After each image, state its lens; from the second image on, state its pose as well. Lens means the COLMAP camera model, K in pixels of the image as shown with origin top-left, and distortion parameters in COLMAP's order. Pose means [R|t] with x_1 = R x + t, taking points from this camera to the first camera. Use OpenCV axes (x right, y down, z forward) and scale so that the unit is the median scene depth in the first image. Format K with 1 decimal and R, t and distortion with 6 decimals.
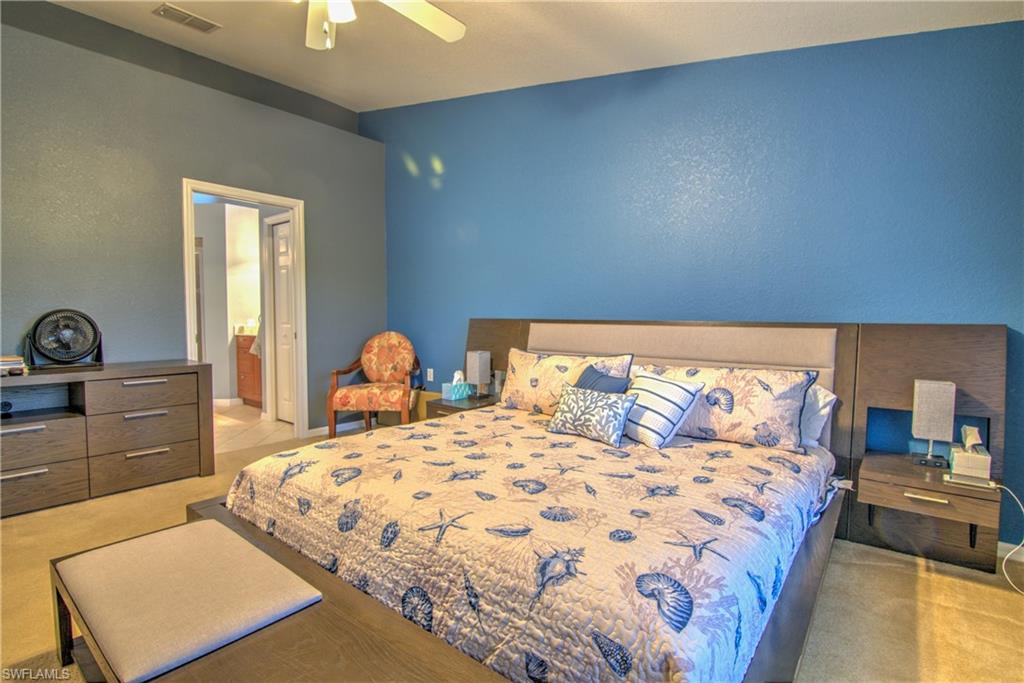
lens RADIAL K [[499.5, 0, 523.1], [0, 499.5, 342.3], [0, 0, 1]] dist [-0.001559, -0.014407]
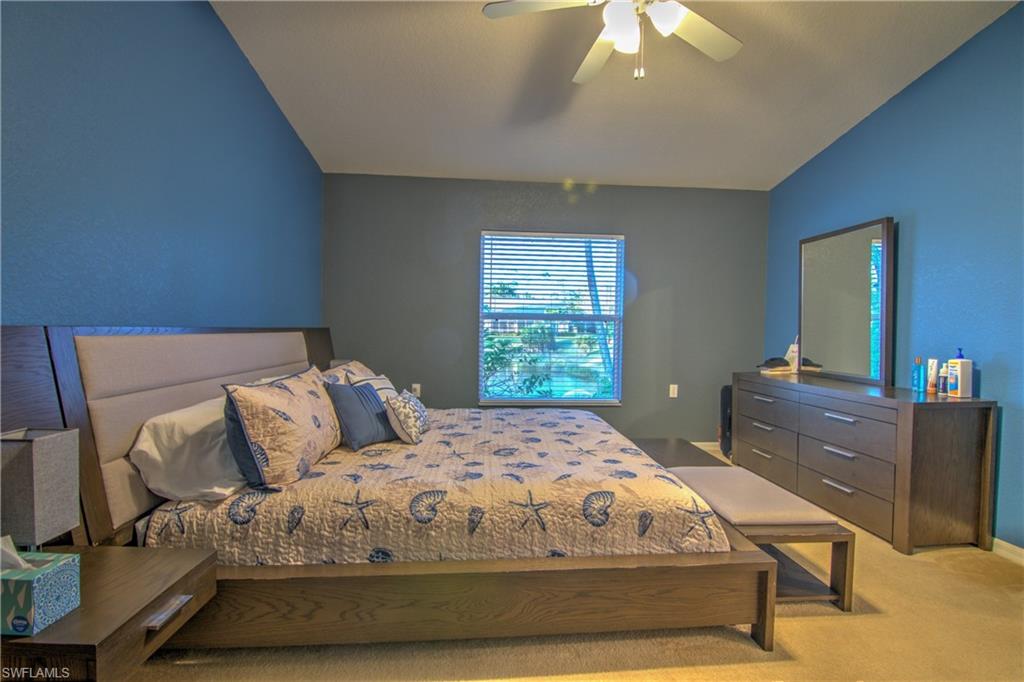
lens RADIAL K [[499.5, 0, 523.1], [0, 499.5, 341.8], [0, 0, 1]] dist [-0.001559, -0.014407]
pose [[-0.696643, -0.037595, 0.716432, -0.982225], [0.013710, 0.997746, 0.065688, -0.099140], [-0.717287, 0.055583, -0.694557, 1.816503]]
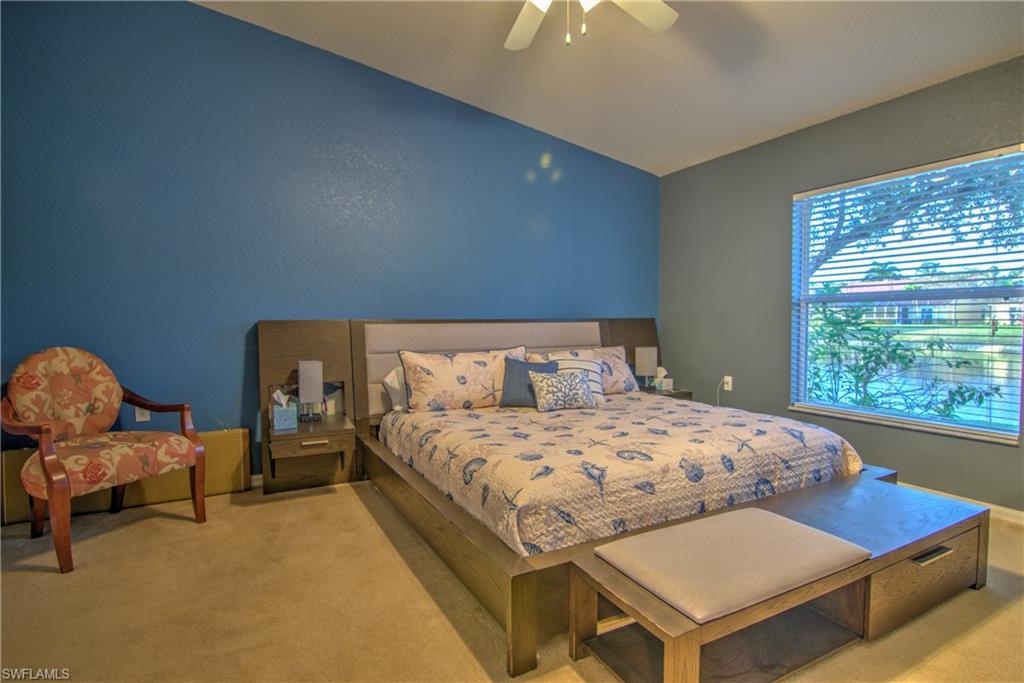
lens RADIAL K [[521.7, 0, 520.2], [0, 521.7, 341.8], [0, 0, 1]] dist [-0.001775, -0.017880]
pose [[0.392181, -0.049349, 0.918564, -1.348005], [0.056992, 0.997945, 0.029281, -0.033723], [-0.918121, 0.040868, 0.394187, 0.674827]]
